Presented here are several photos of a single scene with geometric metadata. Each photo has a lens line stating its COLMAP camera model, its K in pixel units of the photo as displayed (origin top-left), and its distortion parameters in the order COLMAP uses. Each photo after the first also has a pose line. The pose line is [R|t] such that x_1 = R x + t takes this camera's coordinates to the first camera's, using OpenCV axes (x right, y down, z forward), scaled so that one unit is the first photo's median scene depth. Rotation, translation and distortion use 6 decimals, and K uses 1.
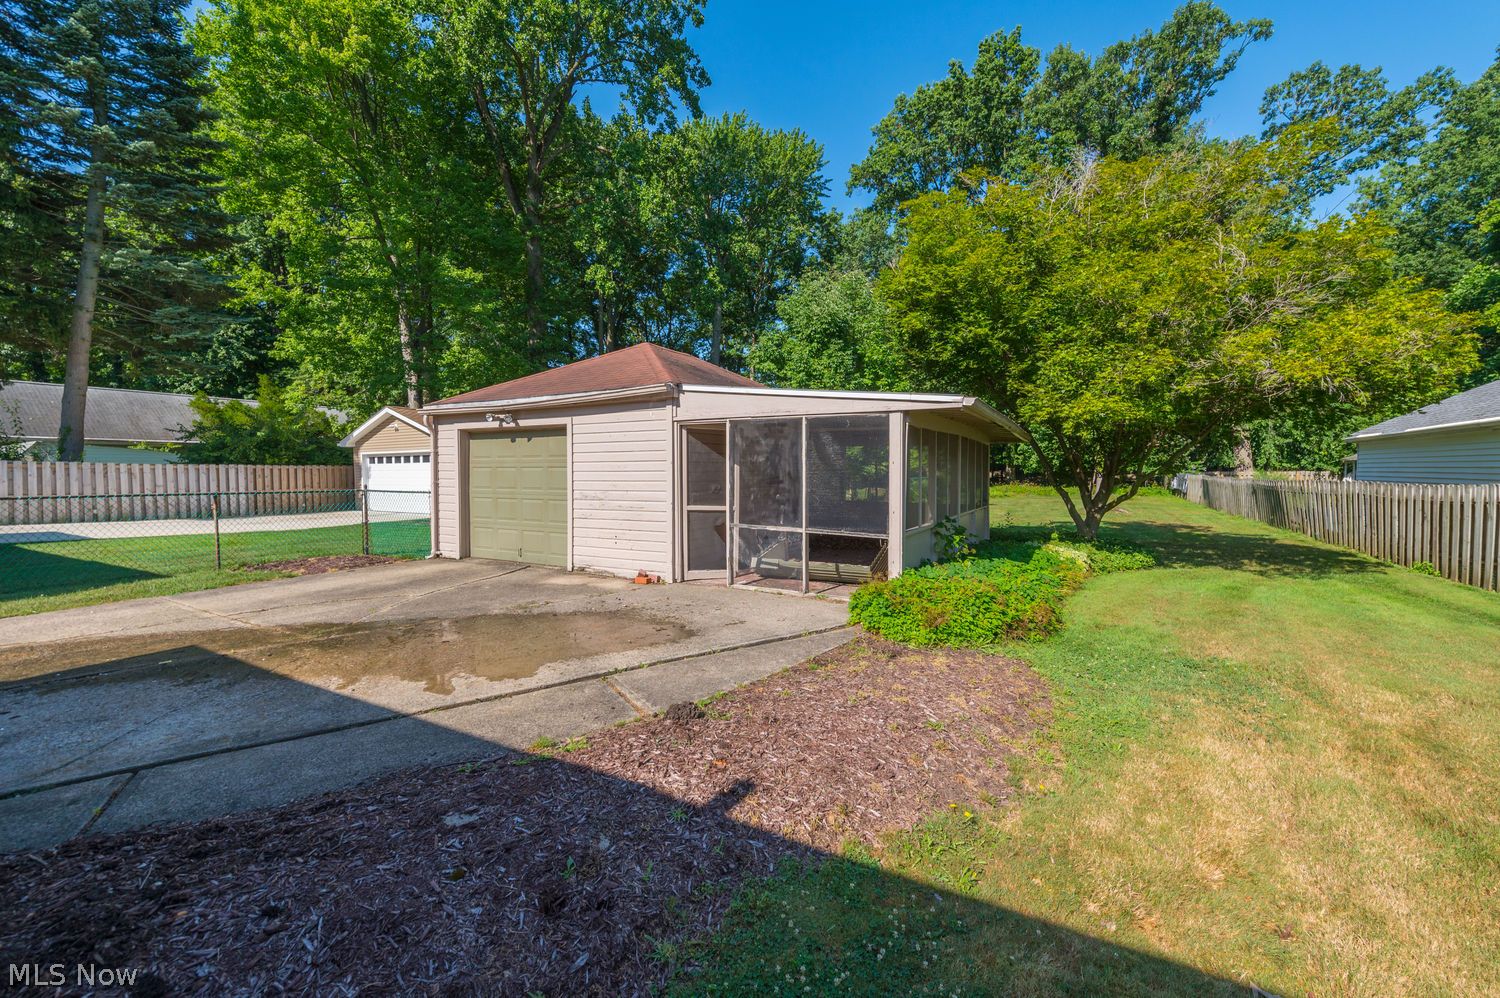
lens RADIAL K [[591.2, 0, 758.9], [0, 591.2, 494.8], [0, 0, 1]] dist [0.010231, -0.001859]
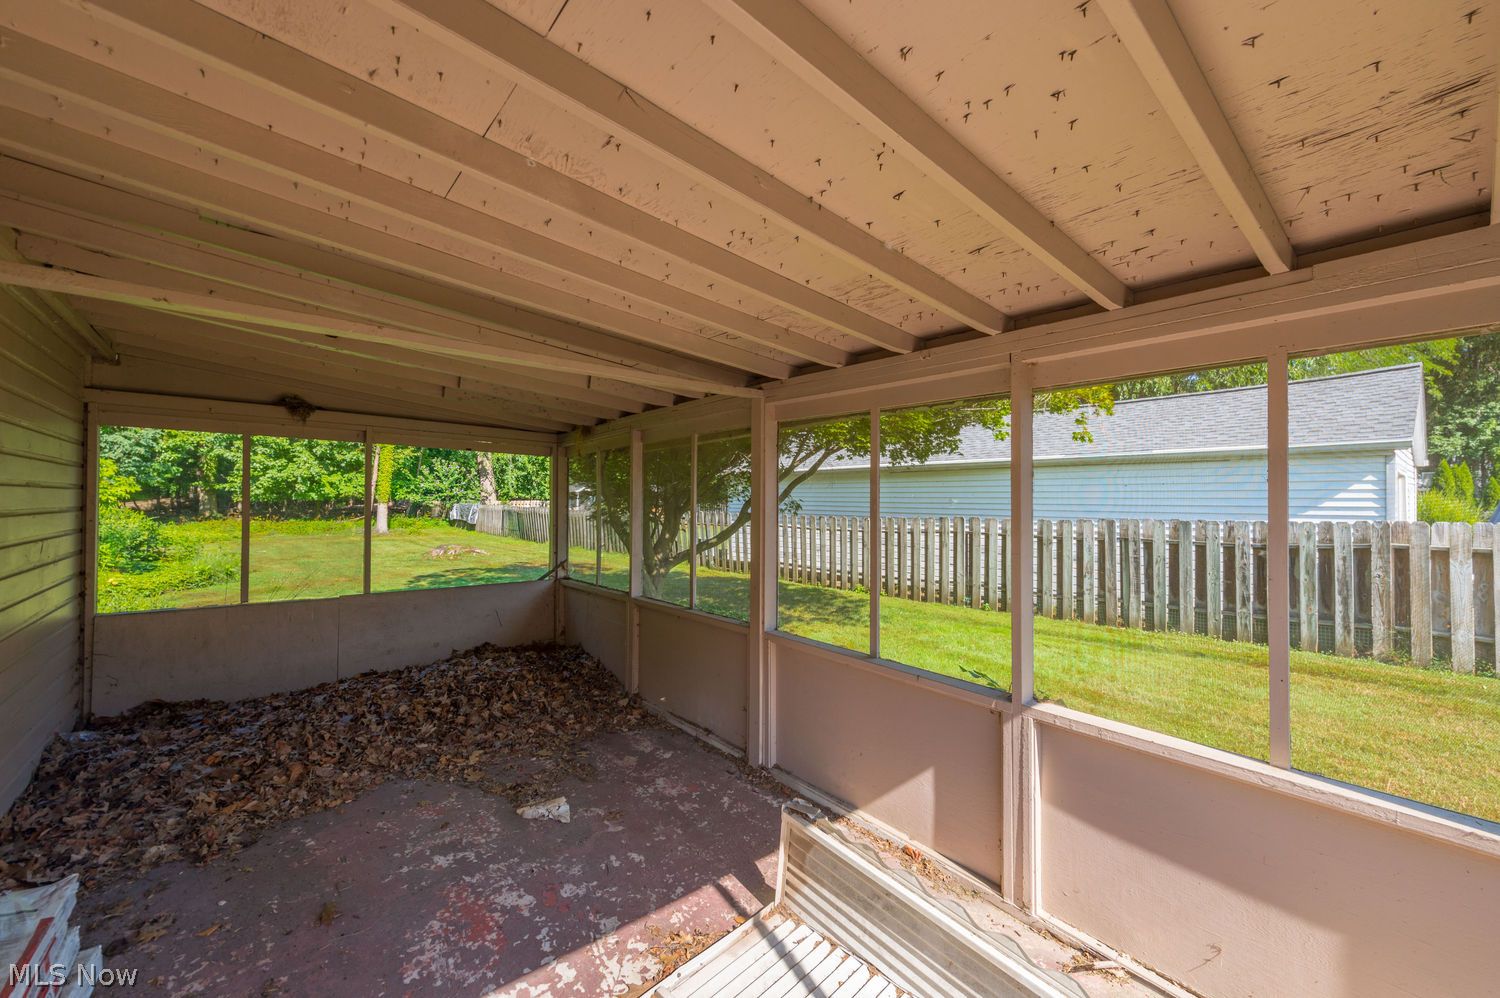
lens RADIAL K [[591.2, 0, 776.7], [0, 591.2, 511.7], [0, 0, 1]] dist [0.010231, -0.001859]
pose [[0.336820, -0.017635, 0.941404, -0.007884], [0.035494, 0.999352, 0.006021, -0.009354], [-0.940900, 0.031386, 0.337228, 0.184888]]
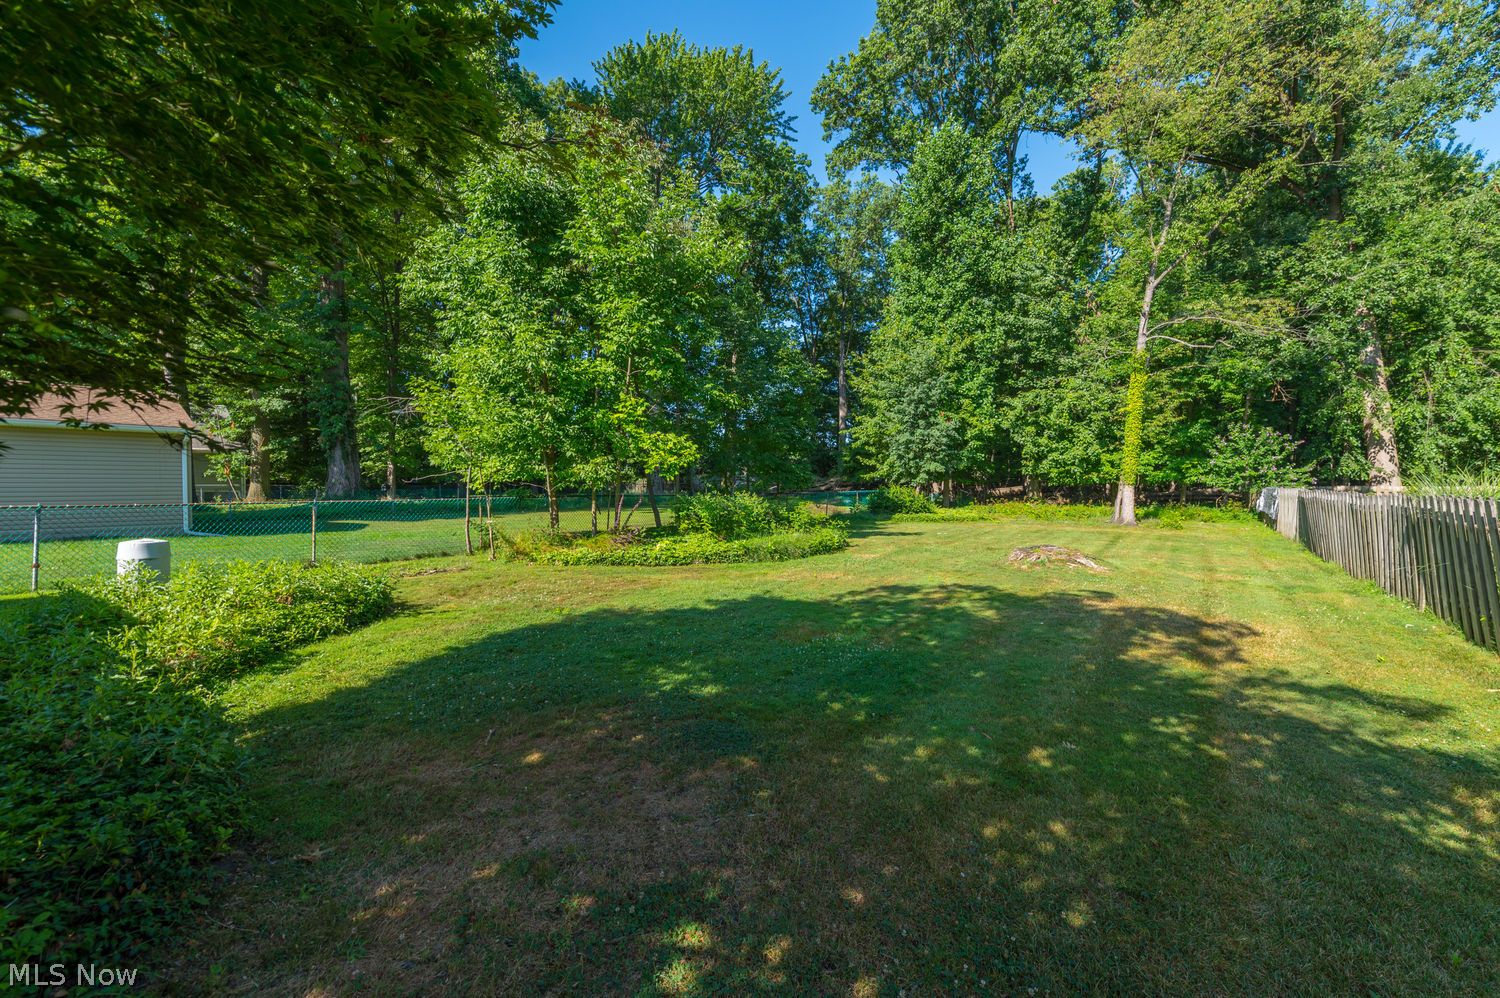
lens RADIAL K [[591.2, 0, 763.1], [0, 591.2, 497.4], [0, 0, 1]] dist [0.010231, -0.001859]
pose [[0.992328, 0.007519, -0.123402, 0.228675], [-0.010159, 0.999732, -0.020782, -0.006149], [0.123213, 0.021877, 0.992139, 0.278266]]
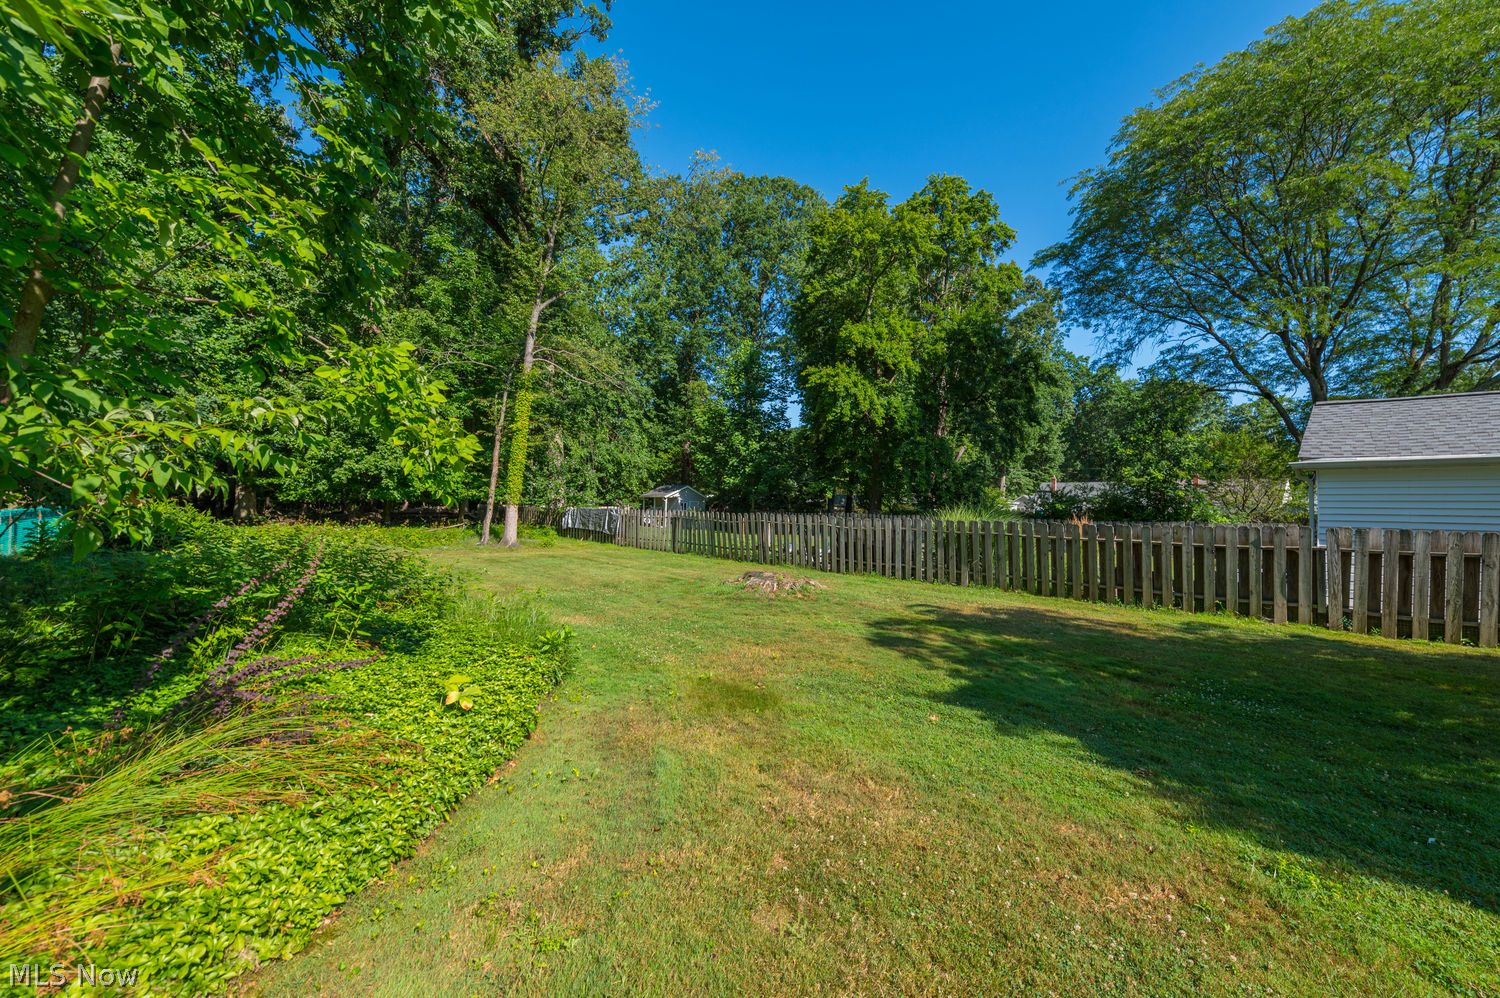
lens RADIAL K [[591.2, 0, 767.6], [0, 591.2, 500.0], [0, 0, 1]] dist [0.010231, -0.001859]
pose [[0.302738, 0.023429, 0.952786, 0.063540], [0.019135, 0.999347, -0.030654, -0.015931], [-0.952882, 0.027512, 0.302092, 0.487012]]
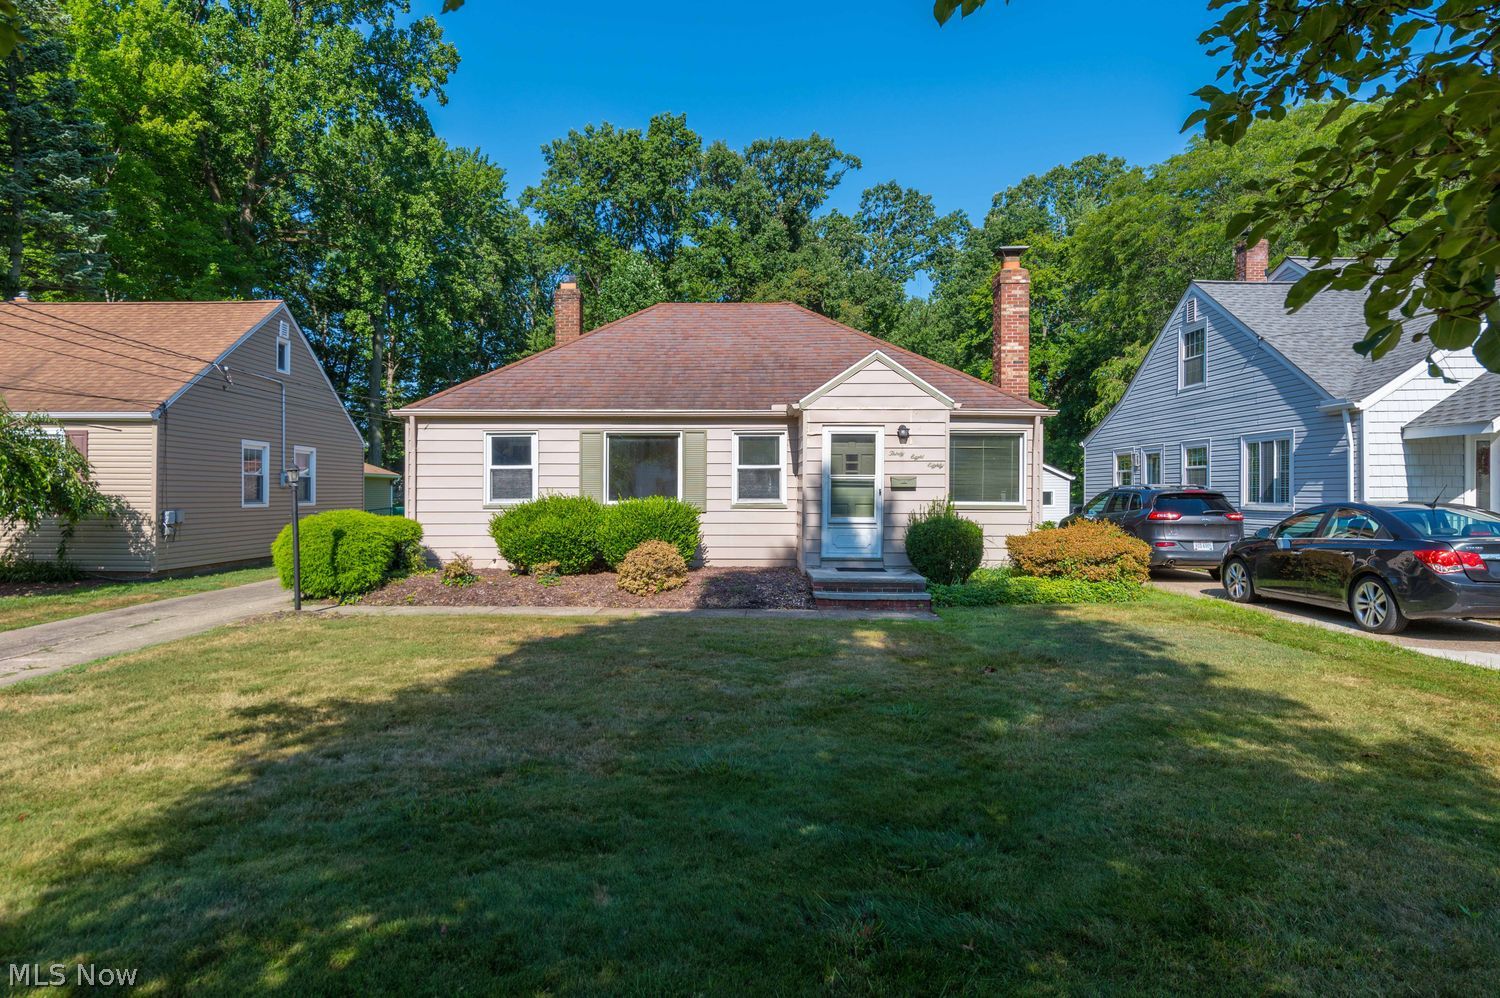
lens RADIAL K [[888.1, 0, 746.7], [0, 888.1, 478.1], [0, 0, 1]] dist [0.018007, -0.010149]
pose [[0.865022, 0.021177, 0.501287, -0.310687], [0.012612, 0.997875, -0.063919, 0.024056], [-0.501575, 0.061613, 0.862917, -0.502111]]
